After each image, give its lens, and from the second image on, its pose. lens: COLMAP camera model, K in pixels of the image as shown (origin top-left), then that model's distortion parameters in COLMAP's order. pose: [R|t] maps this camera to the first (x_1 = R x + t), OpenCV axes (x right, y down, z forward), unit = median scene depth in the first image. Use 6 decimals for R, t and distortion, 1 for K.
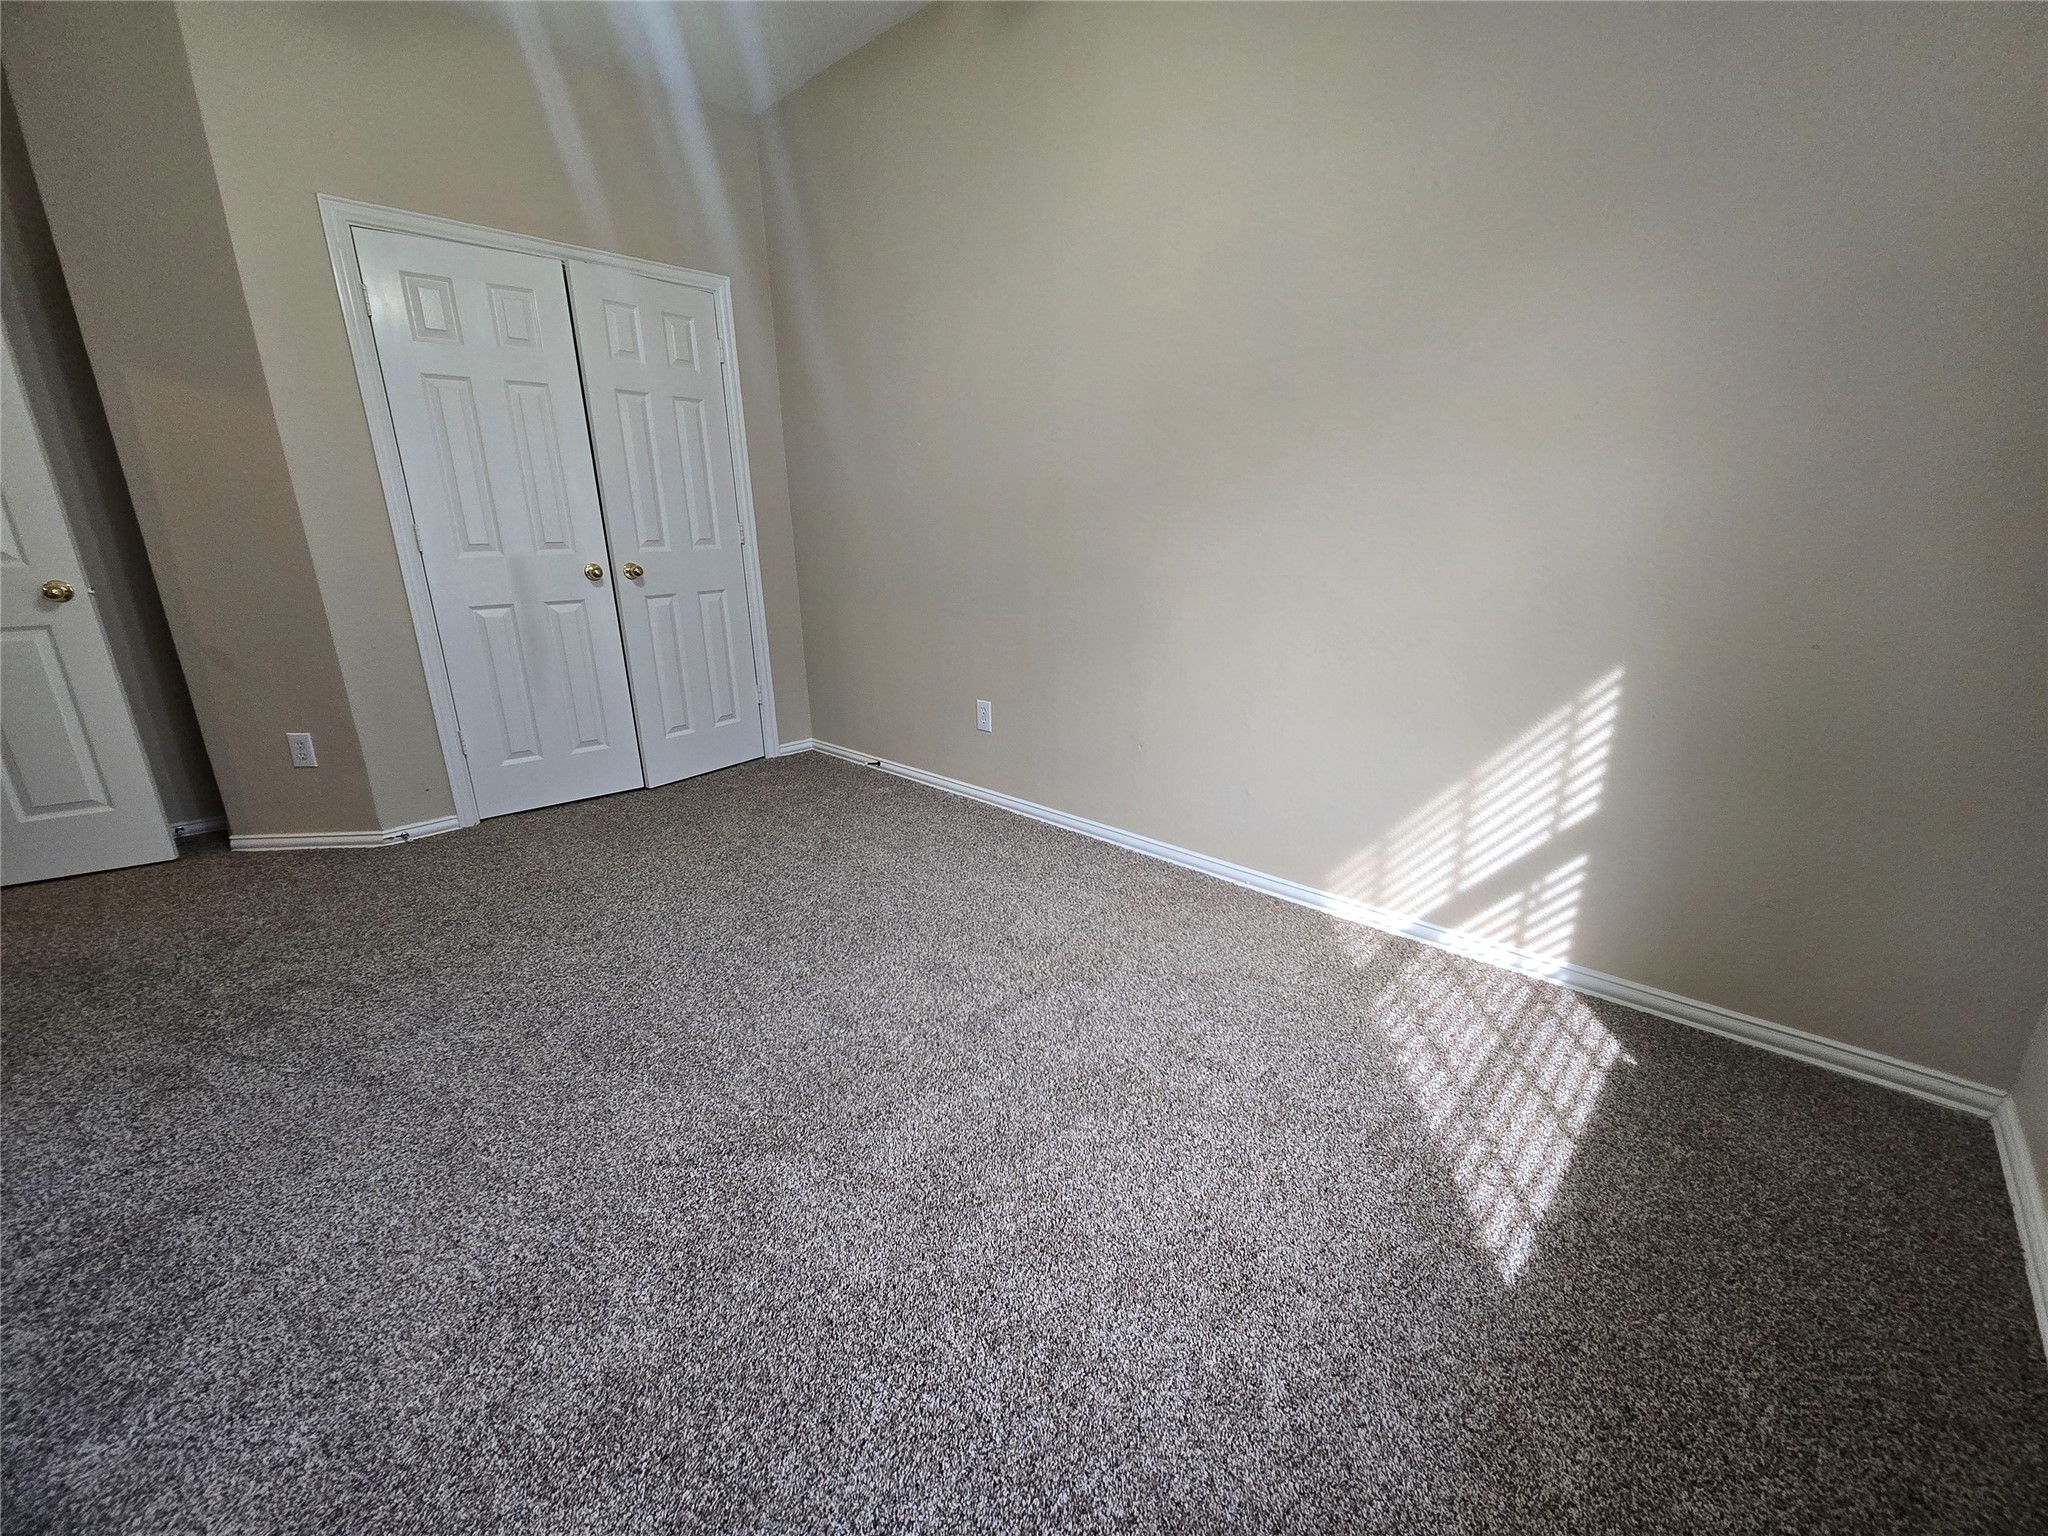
lens RADIAL K [[836.4, 0, 1038.9], [0, 836.4, 775.5], [0, 0, 1]] dist [-0.001598, -0.000376]
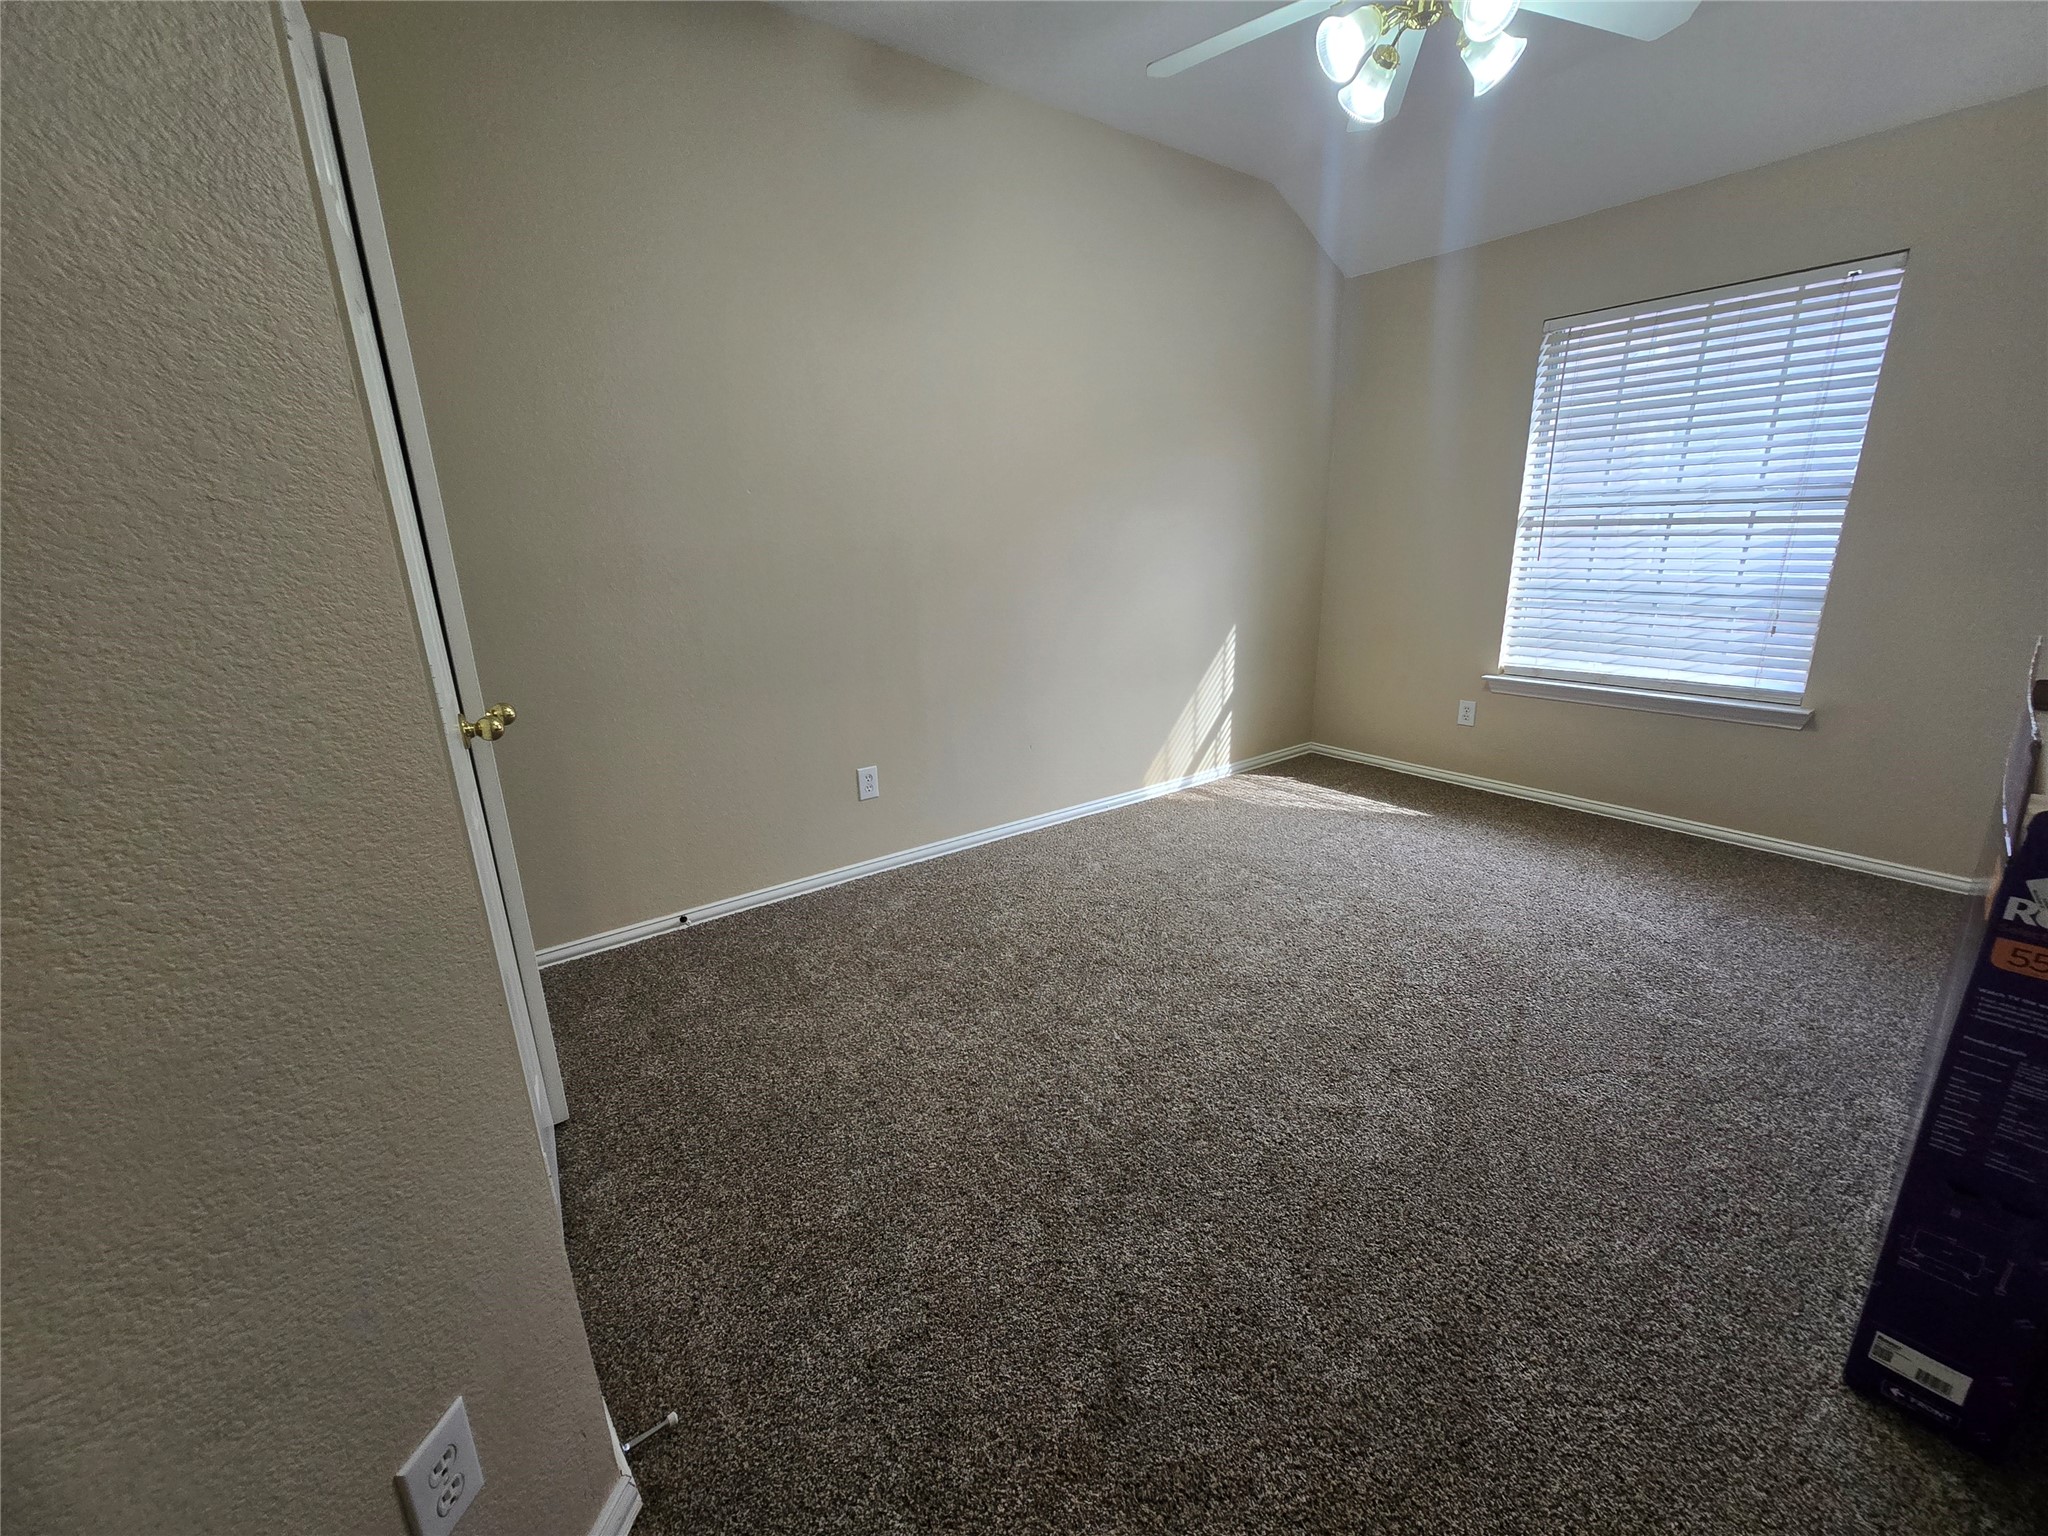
lens RADIAL K [[836.4, 0, 1038.9], [0, 836.4, 775.5], [0, 0, 1]] dist [-0.001598, -0.000376]
pose [[0.160332, -0.272539, 0.948692, -1.436284], [0.306210, 0.927441, 0.214683, -0.346063], [-0.938365, 0.256079, 0.232152, 0.928175]]
